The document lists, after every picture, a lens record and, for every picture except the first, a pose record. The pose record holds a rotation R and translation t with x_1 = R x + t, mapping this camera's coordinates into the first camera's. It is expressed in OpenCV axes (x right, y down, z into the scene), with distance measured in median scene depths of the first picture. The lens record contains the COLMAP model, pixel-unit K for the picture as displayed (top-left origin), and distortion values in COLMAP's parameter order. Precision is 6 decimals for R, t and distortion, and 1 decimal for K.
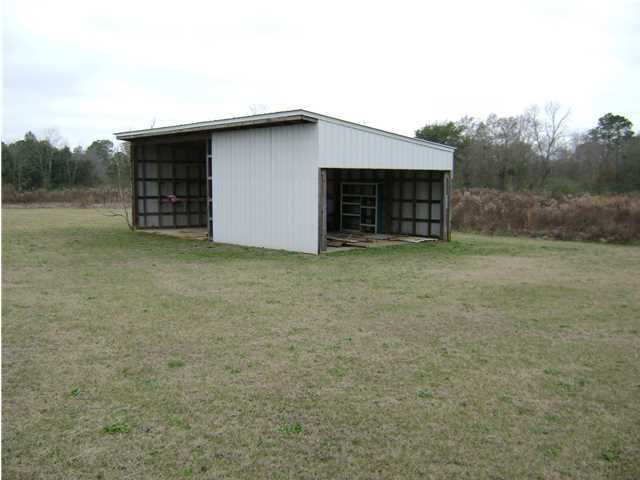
lens RADIAL K [[673.3, 0, 320.0], [0, 673.3, 240.0], [0, 0, 1]] dist [-0.146866, 0.109272]
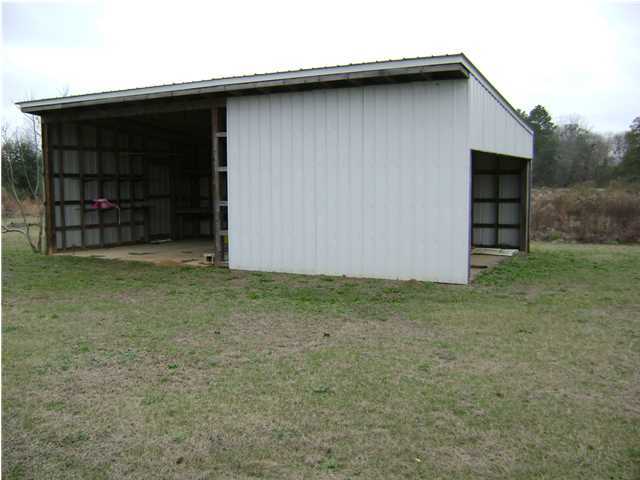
lens RADIAL K [[673.3, 0, 320.0], [0, 673.3, 240.0], [0, 0, 1]] dist [-0.146866, 0.109272]
pose [[0.945291, -0.038051, 0.324001, -0.235564], [0.039089, 0.999230, 0.003307, -0.019862], [-0.323878, 0.009539, 0.946051, 0.306991]]
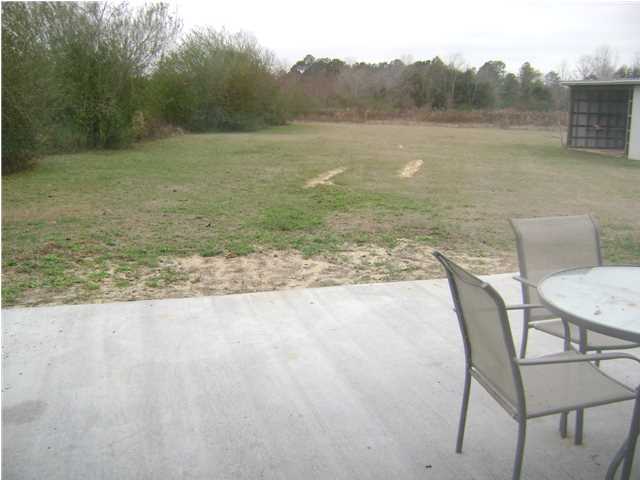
lens RADIAL K [[673.3, 0, 320.0], [0, 673.3, 240.0], [0, 0, 1]] dist [-0.146866, 0.109272]
pose [[0.848352, 0.114049, -0.517002, 0.026779], [-0.051983, 0.989747, 0.133035, 0.019619], [0.526874, -0.085985, 0.845583, -0.506059]]
